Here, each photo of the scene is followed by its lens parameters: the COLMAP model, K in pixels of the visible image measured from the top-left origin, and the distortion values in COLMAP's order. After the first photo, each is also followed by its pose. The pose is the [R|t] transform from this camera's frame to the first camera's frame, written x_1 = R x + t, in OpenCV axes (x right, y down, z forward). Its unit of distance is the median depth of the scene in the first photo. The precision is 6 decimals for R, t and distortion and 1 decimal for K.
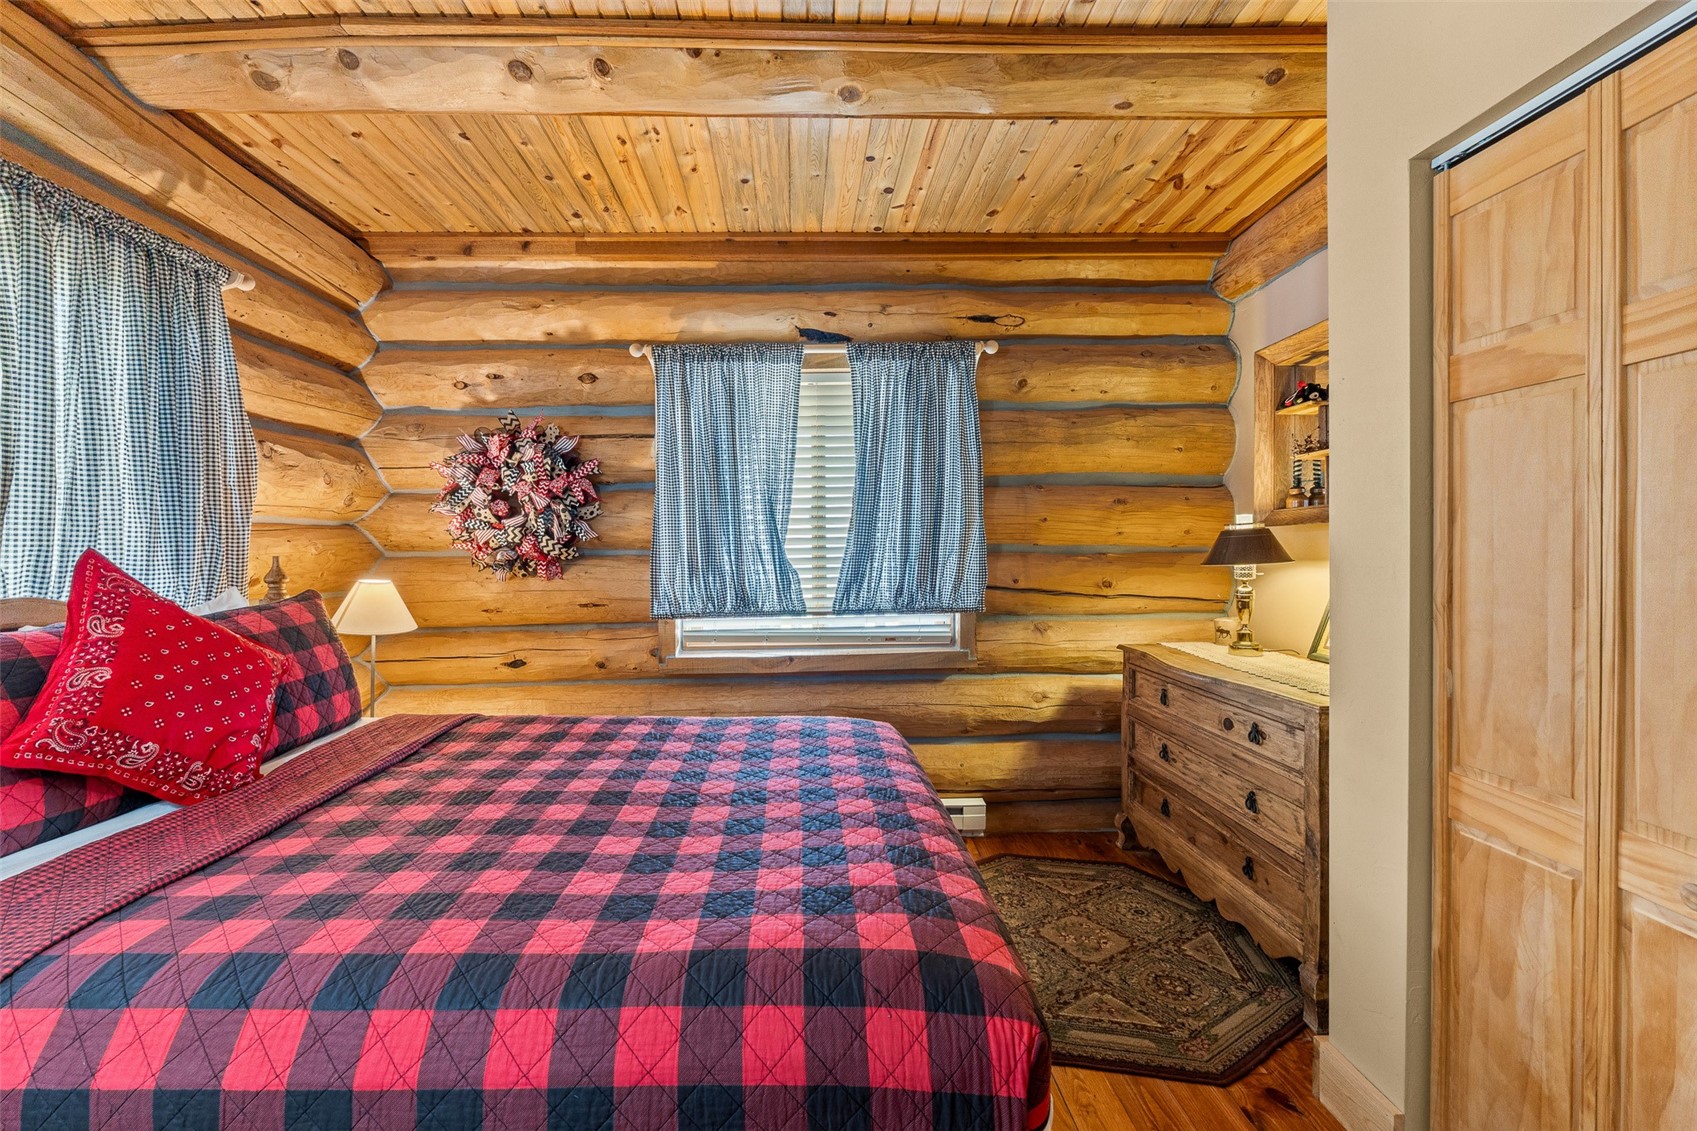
lens RADIAL K [[736.9, 0, 830.8], [0, 736.9, 563.2], [0, 0, 1]] dist [-0.008178, 0.000291]
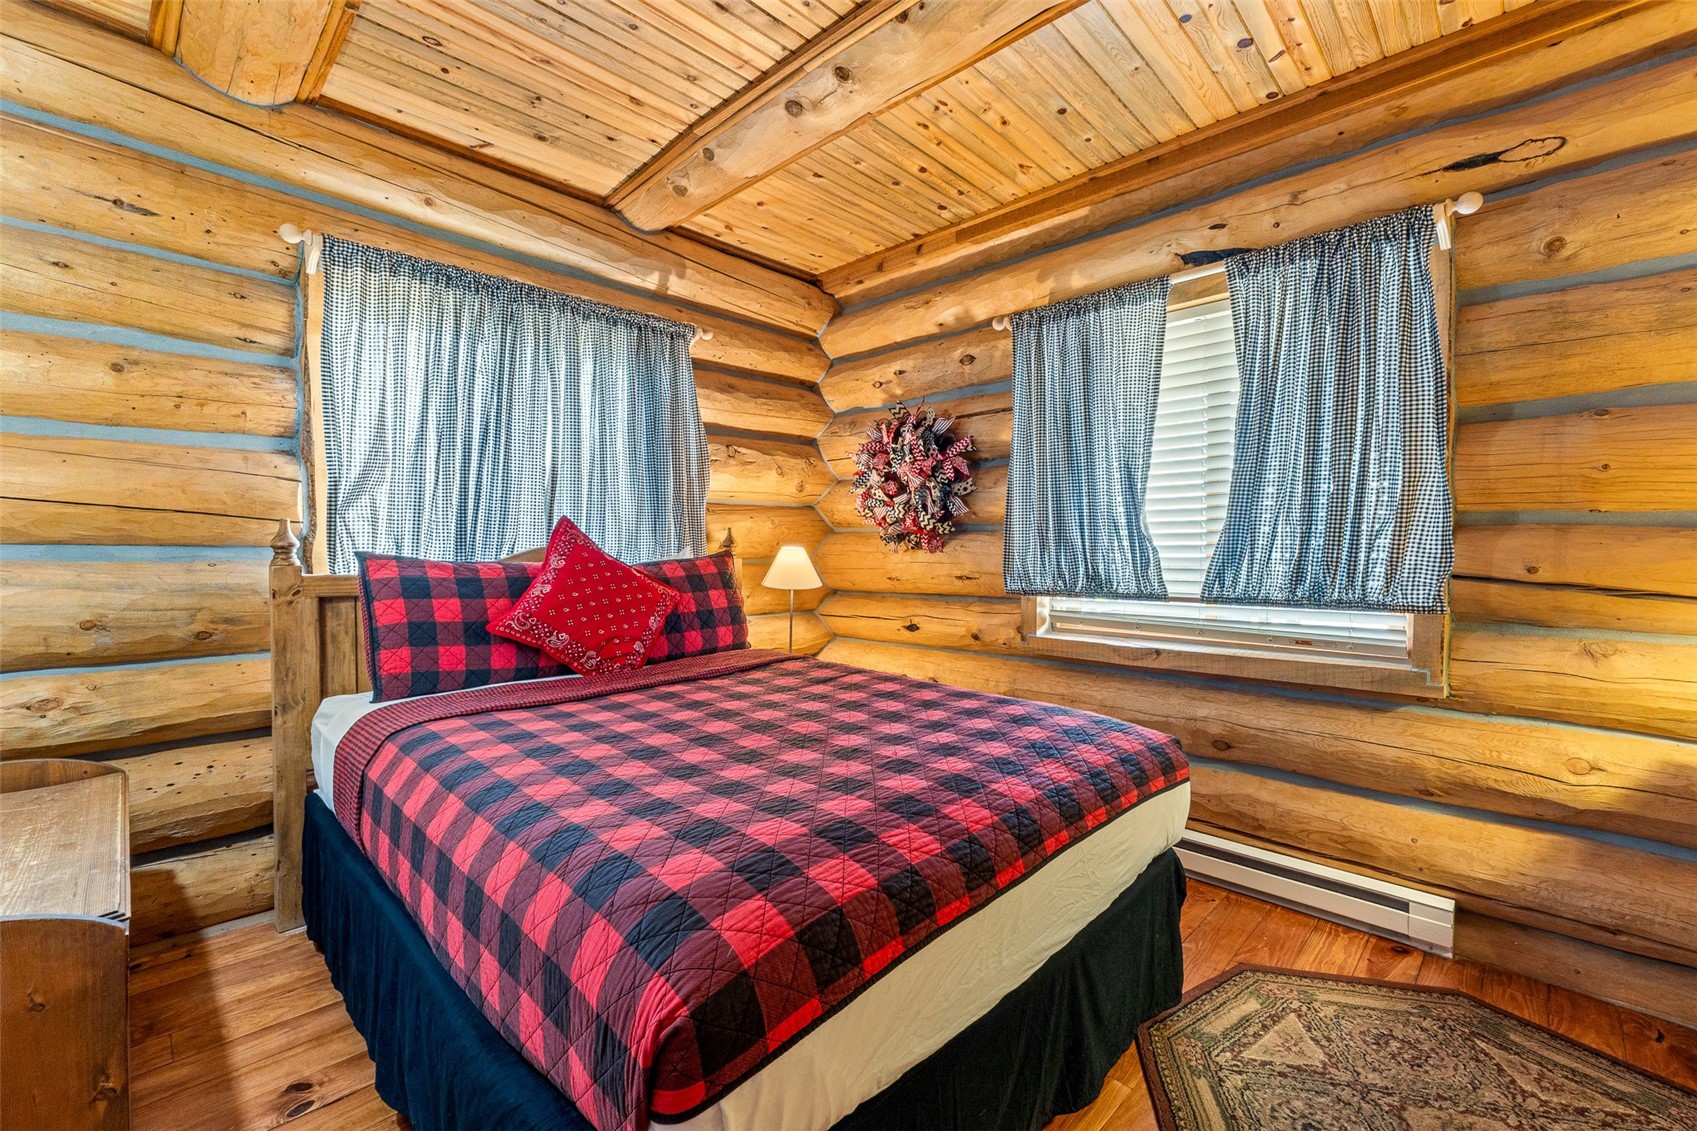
lens RADIAL K [[736.9, 0, 838.2], [0, 736.9, 560.5], [0, 0, 1]] dist [-0.008178, 0.000291]
pose [[0.676411, 0.025995, -0.736065, 0.326953], [-0.023654, 0.999628, 0.013566, 0.023100], [0.736144, 0.008235, 0.676775, 0.166861]]
